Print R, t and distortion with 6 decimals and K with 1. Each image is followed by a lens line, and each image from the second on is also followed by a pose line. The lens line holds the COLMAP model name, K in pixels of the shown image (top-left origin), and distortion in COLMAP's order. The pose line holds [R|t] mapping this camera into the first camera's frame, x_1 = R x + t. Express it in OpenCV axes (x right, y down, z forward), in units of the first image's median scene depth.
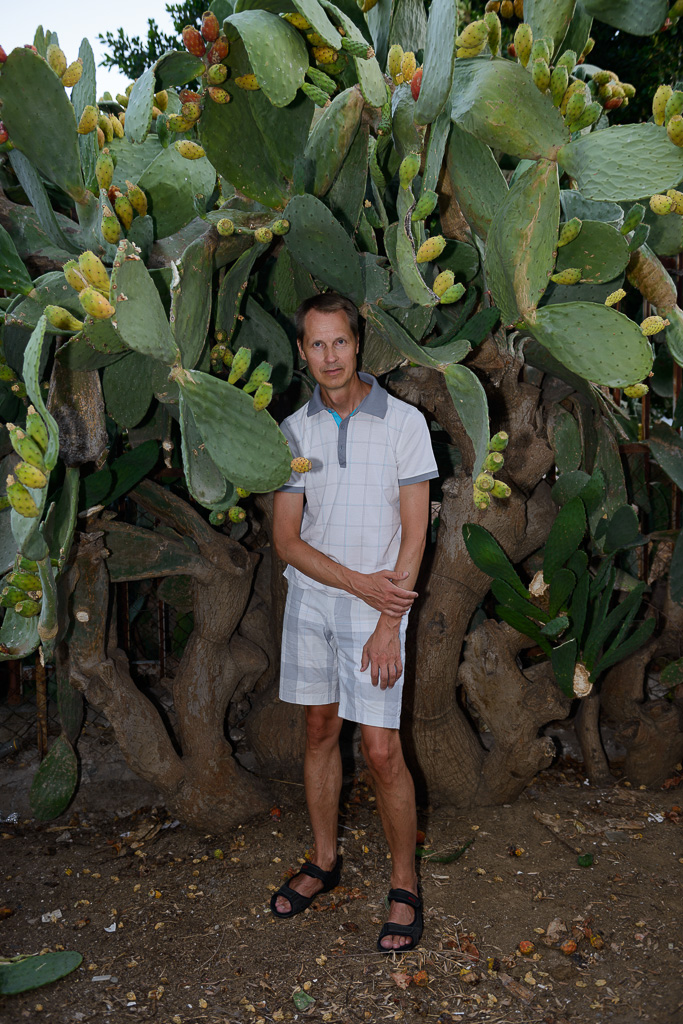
lens RADIAL K [[960.8, 0, 341.5], [0, 960.8, 512.0], [0, 0, 1]] dist [0.029395, 0.004435]
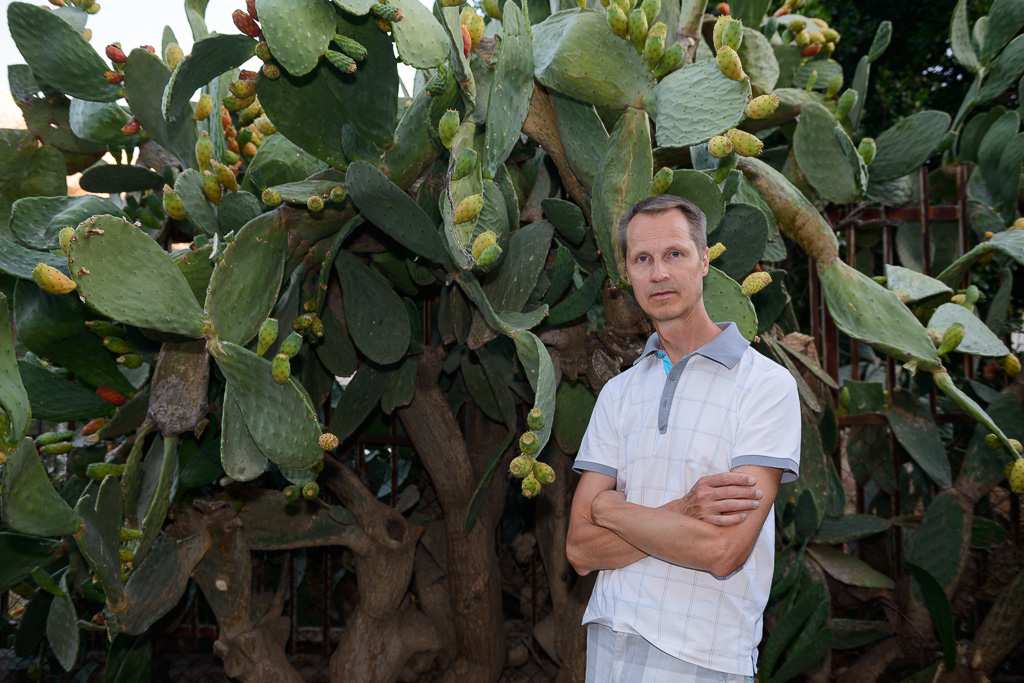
lens RADIAL K [[896.4, 0, 512.0], [0, 896.4, 341.5], [0, 0, 1]] dist [0.008978, 0.003943]
pose [[0.964146, -0.010424, -0.265169, 0.322724], [-0.025171, 0.991131, -0.130481, -0.033015], [0.264177, 0.132477, 0.955332, 0.188766]]
